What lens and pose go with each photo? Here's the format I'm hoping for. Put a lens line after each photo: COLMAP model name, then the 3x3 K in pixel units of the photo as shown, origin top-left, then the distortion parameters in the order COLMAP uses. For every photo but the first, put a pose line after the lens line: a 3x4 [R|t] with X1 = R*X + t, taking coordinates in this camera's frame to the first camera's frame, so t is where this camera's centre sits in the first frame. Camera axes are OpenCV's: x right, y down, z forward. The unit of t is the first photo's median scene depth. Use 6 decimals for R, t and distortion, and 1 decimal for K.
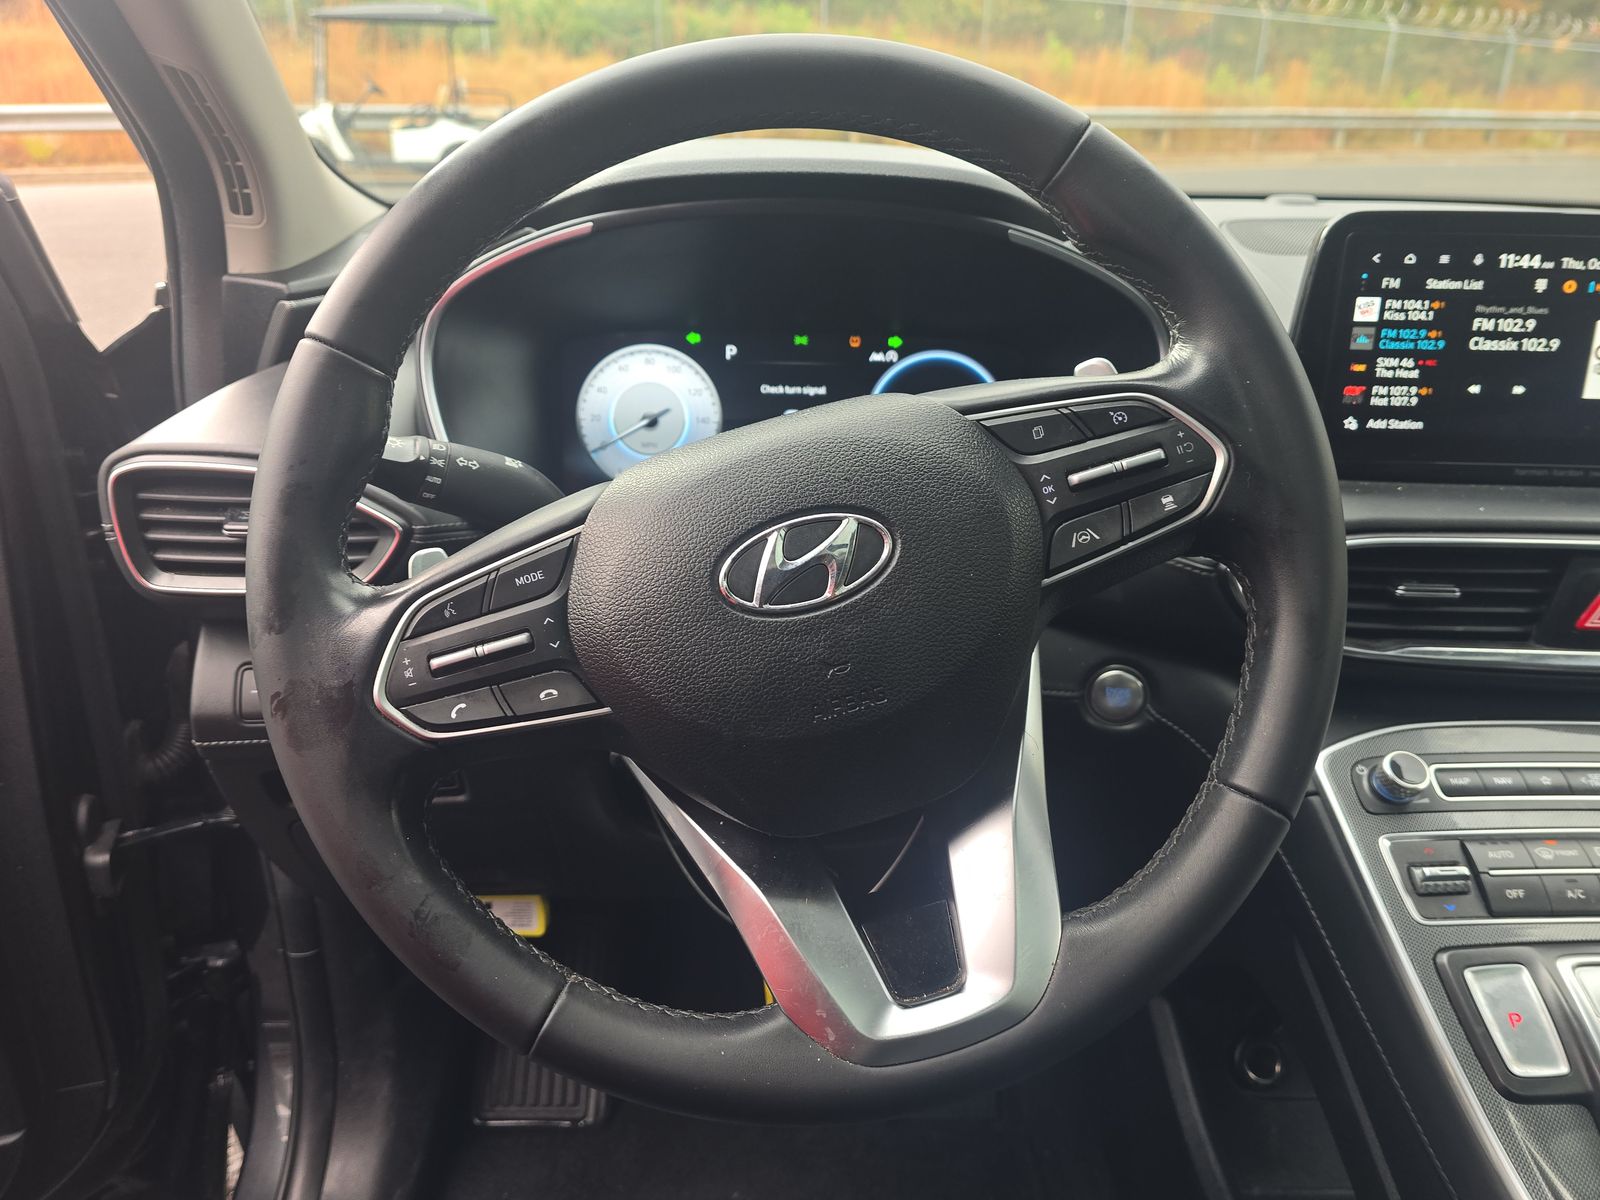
lens RADIAL K [[1086.0, 0, 795.8], [0, 1086.0, 604.1], [0, 0, 1]] dist [0.019781, -0.030863]
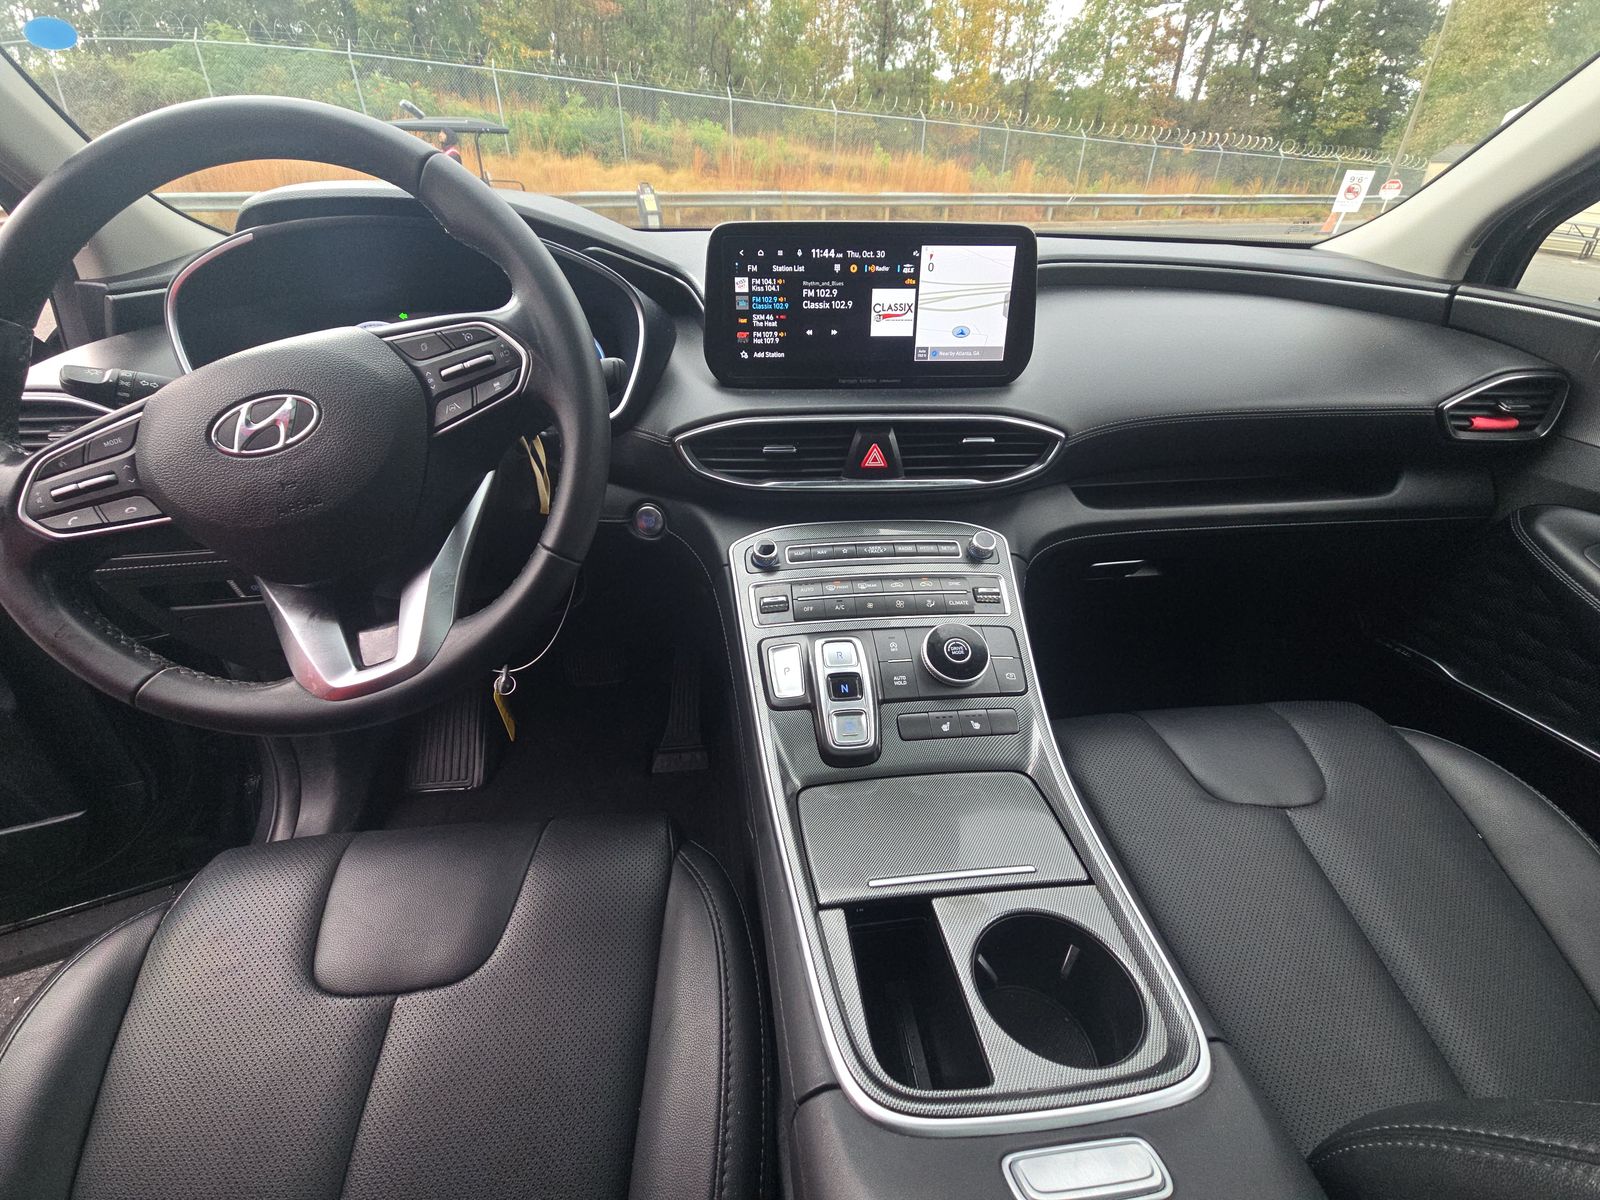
lens RADIAL K [[640.4, 0, 800.5], [0, 640.4, 600.7], [0, 0, 1]] dist [0.000800, -0.000432]
pose [[0.995286, -0.053137, 0.081126, 0.510424], [0.041420, 0.989309, 0.139831, 0.088030], [-0.087689, -0.135812, 0.986846, -0.080964]]
